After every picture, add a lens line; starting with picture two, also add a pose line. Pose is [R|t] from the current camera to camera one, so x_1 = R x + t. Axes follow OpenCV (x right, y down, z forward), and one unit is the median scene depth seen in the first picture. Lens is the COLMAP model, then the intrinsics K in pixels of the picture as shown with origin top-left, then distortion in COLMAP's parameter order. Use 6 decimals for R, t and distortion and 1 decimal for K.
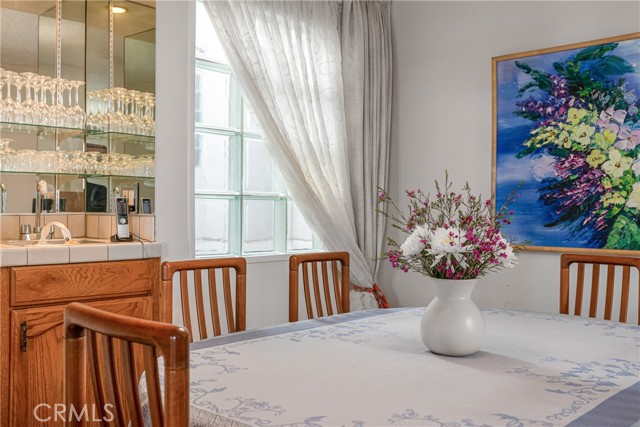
lens RADIAL K [[642.5, 0, 320.0], [0, 642.5, 213.5], [0, 0, 1]] dist [0.011996, -0.005185]
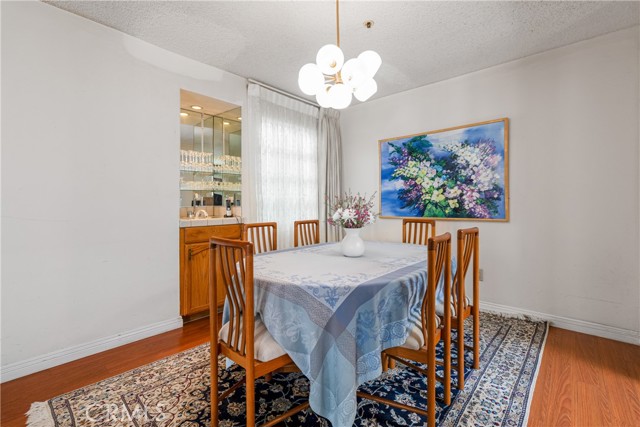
lens RADIAL K [[288.5, 0, 322.7], [0, 288.5, 196.7], [0, 0, 1]] dist [-0.000438, -0.000016]
pose [[0.999688, -0.015089, 0.019915, 0.033236], [0.015624, 0.999514, -0.026972, 0.000187], [-0.019498, 0.027274, 0.999438, -0.116069]]
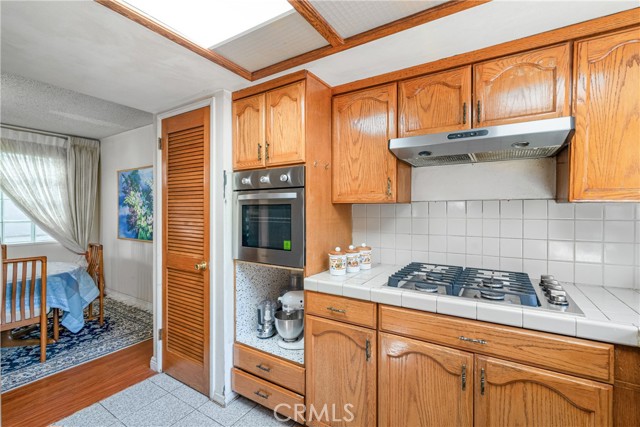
lens RADIAL K [[285.4, 0, 320.1], [0, 285.4, 209.7], [0, 0, 1]] dist [-0.000513, -0.000015]
pose [[0.983358, -0.010145, 0.181393, 1.091747], [0.010291, 0.999947, 0.000137, -0.076219], [-0.181384, 0.001732, 0.983411, -0.467027]]
